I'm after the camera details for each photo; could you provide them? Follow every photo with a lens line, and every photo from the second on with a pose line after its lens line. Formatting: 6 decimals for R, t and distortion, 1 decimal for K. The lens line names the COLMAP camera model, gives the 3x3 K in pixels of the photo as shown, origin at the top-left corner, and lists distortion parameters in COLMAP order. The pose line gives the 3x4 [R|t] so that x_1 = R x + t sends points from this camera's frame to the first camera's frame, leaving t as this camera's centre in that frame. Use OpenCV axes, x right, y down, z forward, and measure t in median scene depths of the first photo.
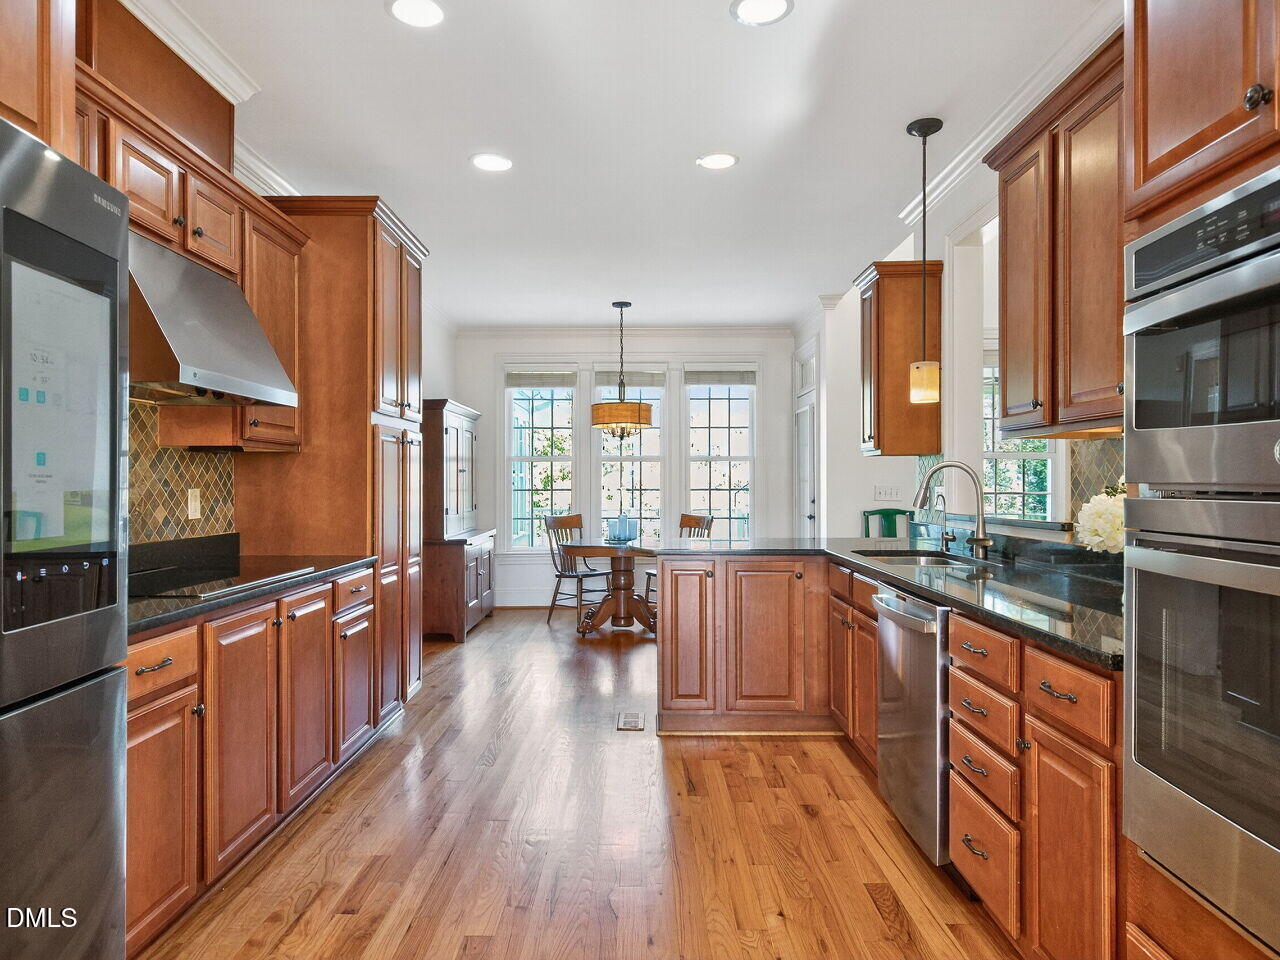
lens RADIAL K [[758.2, 0, 640.3], [0, 758.2, 481.2], [0, 0, 1]] dist [0.012329, -0.005162]
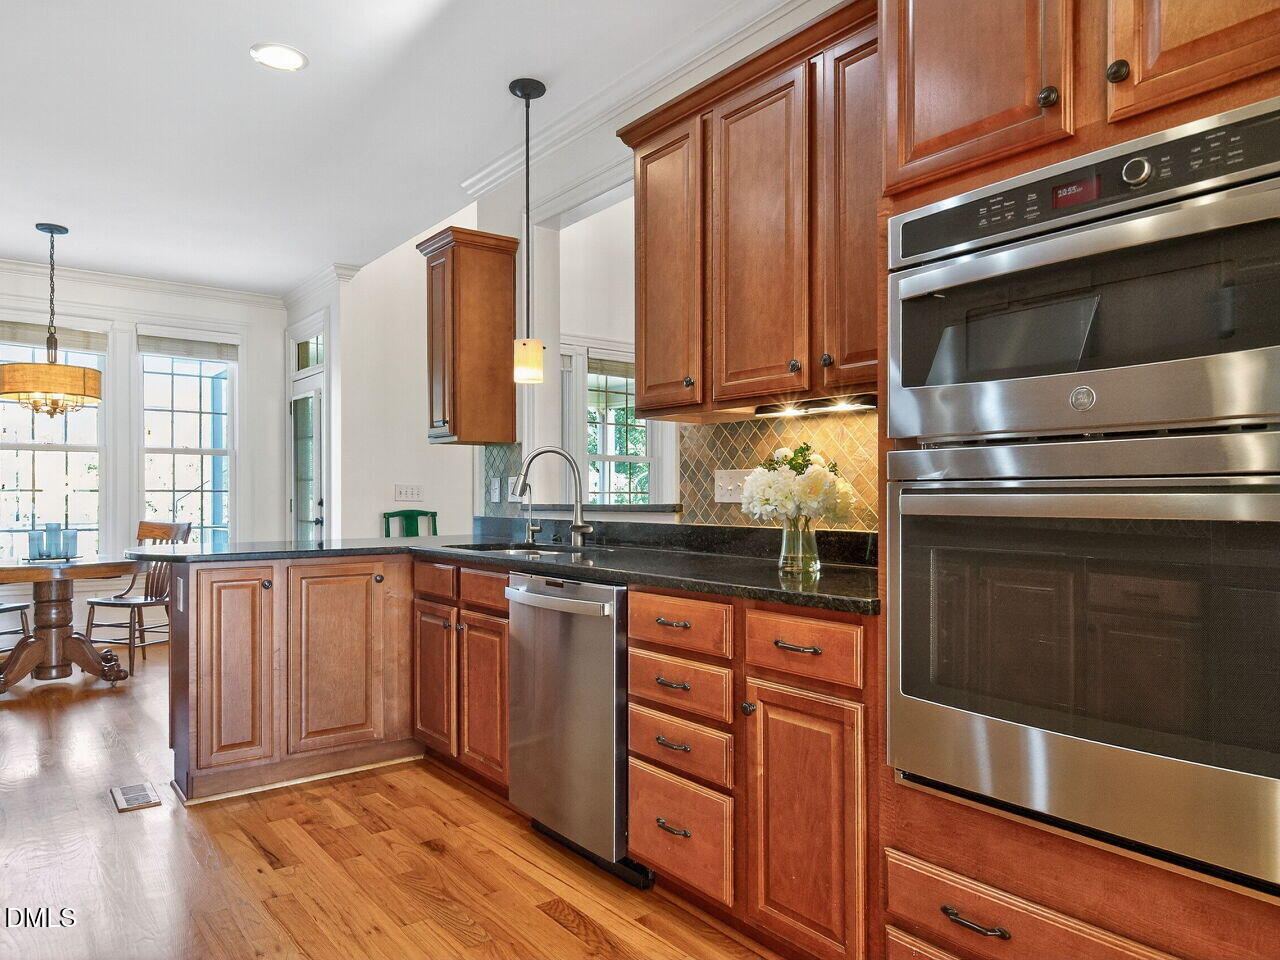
lens RADIAL K [[832.8, 0, 640.5], [0, 832.8, 484.8], [0, 0, 1]] dist [0.017865, -0.002712]
pose [[0.805685, 0.004270, 0.592328, -0.108113], [-0.002877, 0.999990, -0.003295, 0.022607], [-0.592337, 0.000951, 0.805690, 0.080103]]
